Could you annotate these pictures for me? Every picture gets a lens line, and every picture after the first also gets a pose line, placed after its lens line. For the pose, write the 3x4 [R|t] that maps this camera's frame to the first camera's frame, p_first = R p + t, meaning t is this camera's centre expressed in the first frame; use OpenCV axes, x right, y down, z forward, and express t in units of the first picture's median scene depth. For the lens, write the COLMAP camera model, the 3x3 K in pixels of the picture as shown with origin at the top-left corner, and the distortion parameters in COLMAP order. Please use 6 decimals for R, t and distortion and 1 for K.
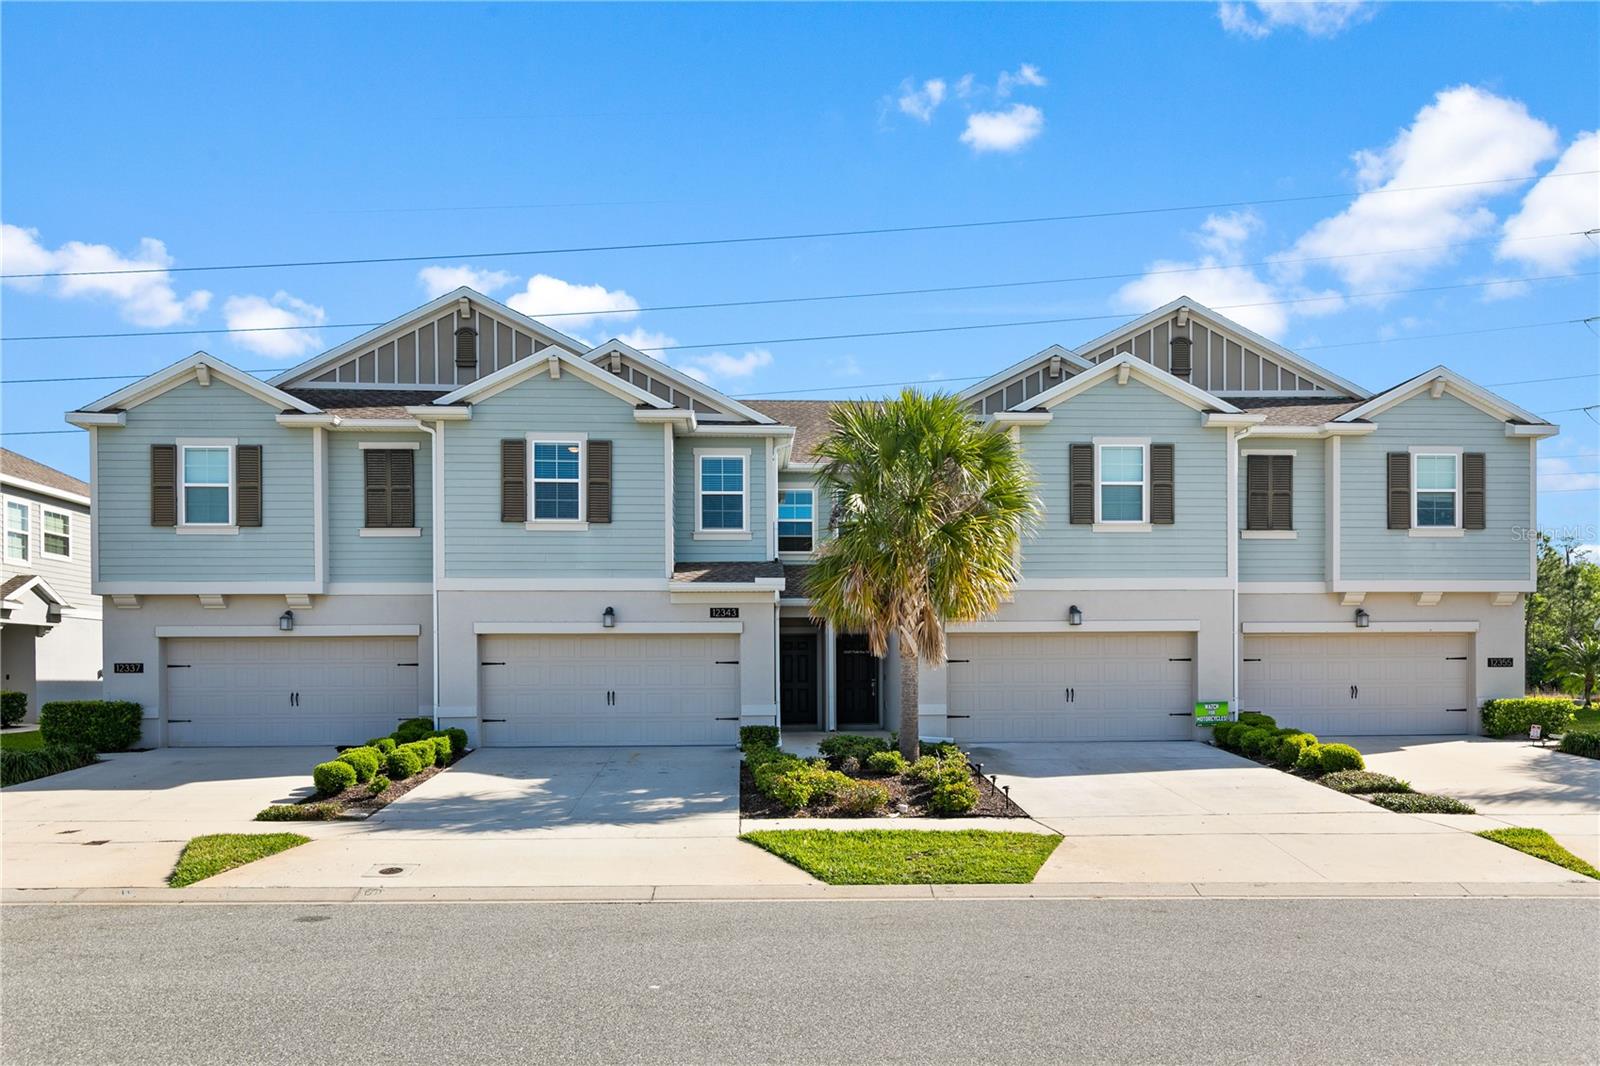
lens RADIAL K [[1110.6, 0, 800.0], [0, 1110.6, 681.9], [0, 0, 1]] dist [-0.000657, -0.000991]
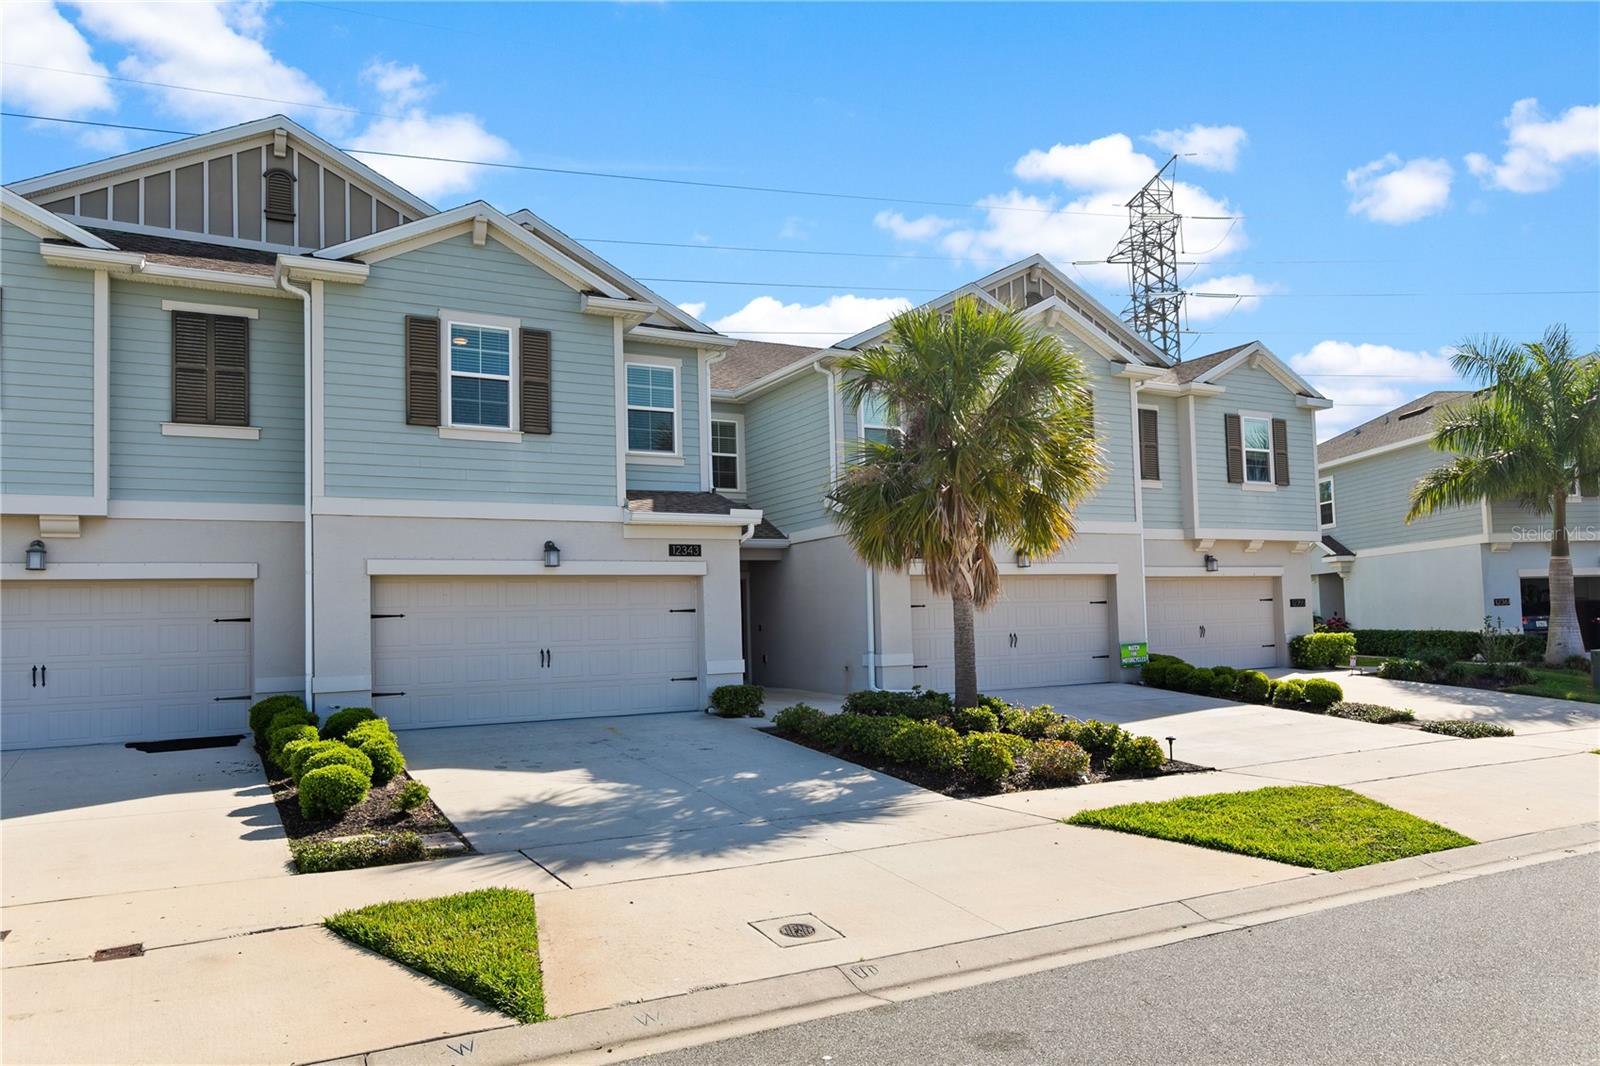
lens RADIAL K [[1083.6, 0, 798.0], [0, 1083.6, 572.3], [0, 0, 1]] dist [-0.000533, 0.000737]
pose [[0.902063, 0.002550, 0.431598, -0.337637], [0.024701, 0.998039, -0.057523, 0.002548], [-0.430898, 0.062551, 0.900230, 0.236028]]
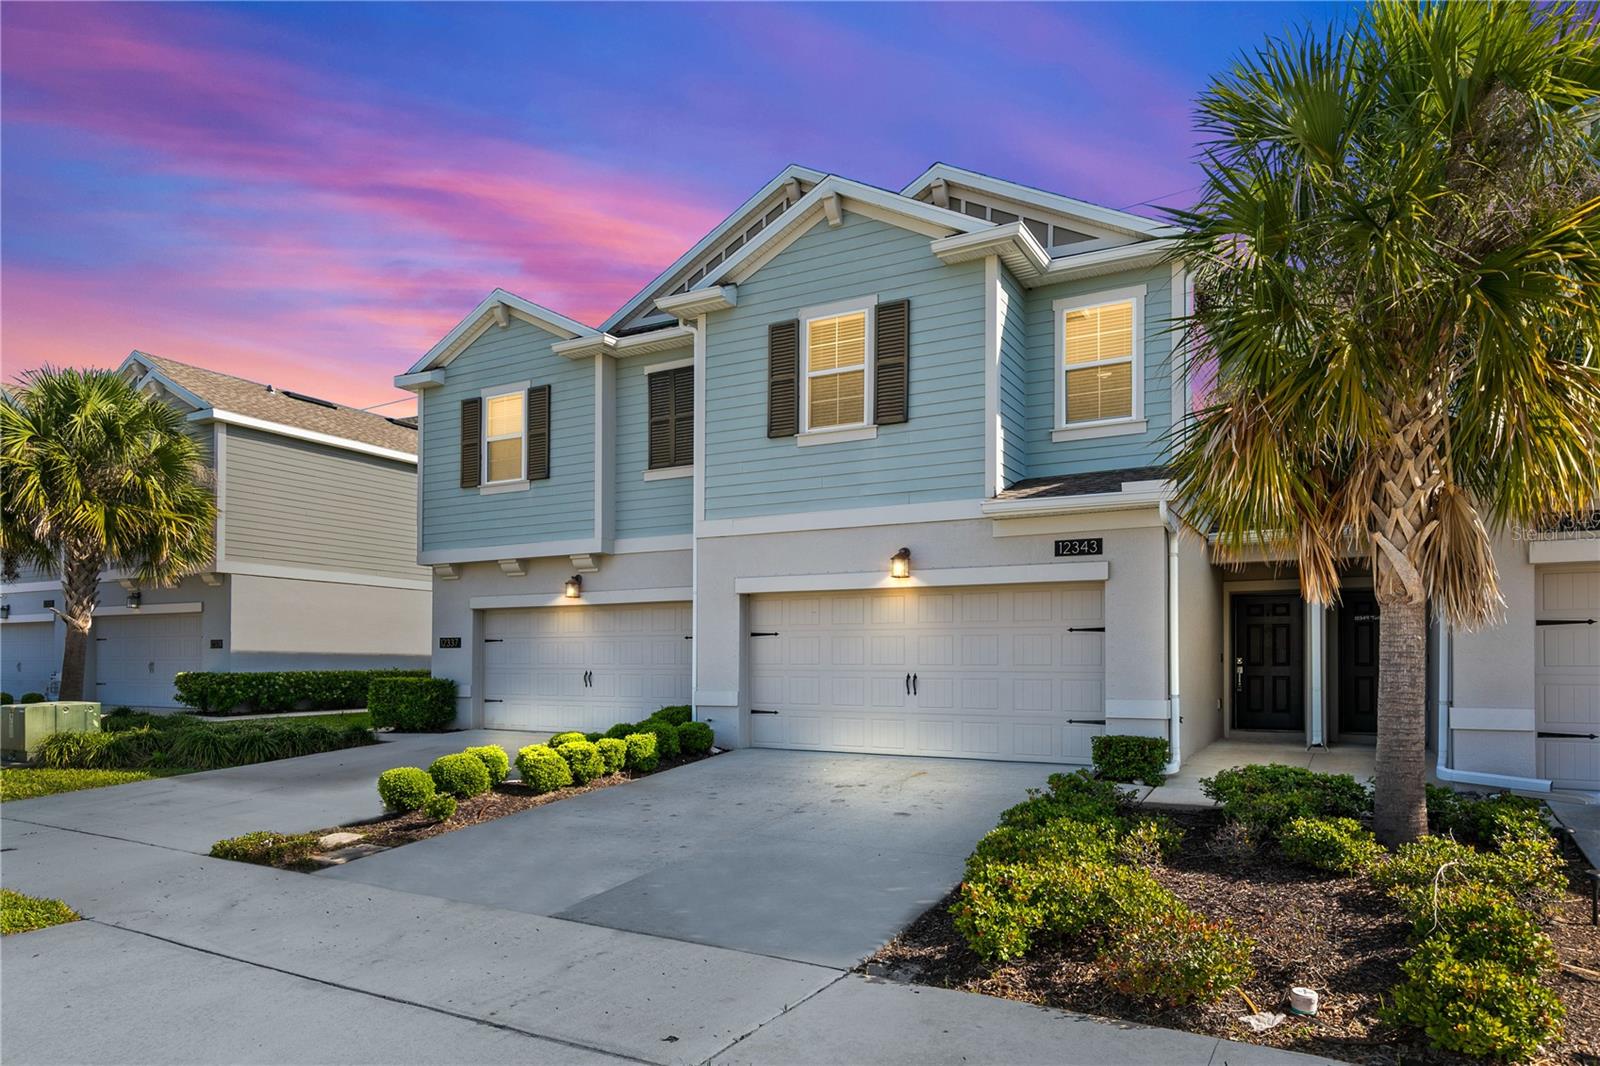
lens RADIAL K [[985.8, 0, 798.4], [0, 985.8, 653.4], [0, 0, 1]] dist [0.002670, -0.000031]
pose [[0.845518, 0.001823, -0.533944, 0.090285], [-0.010325, 0.999863, -0.012937, 0.004403], [0.533847, 0.016452, 0.845421, 0.457540]]
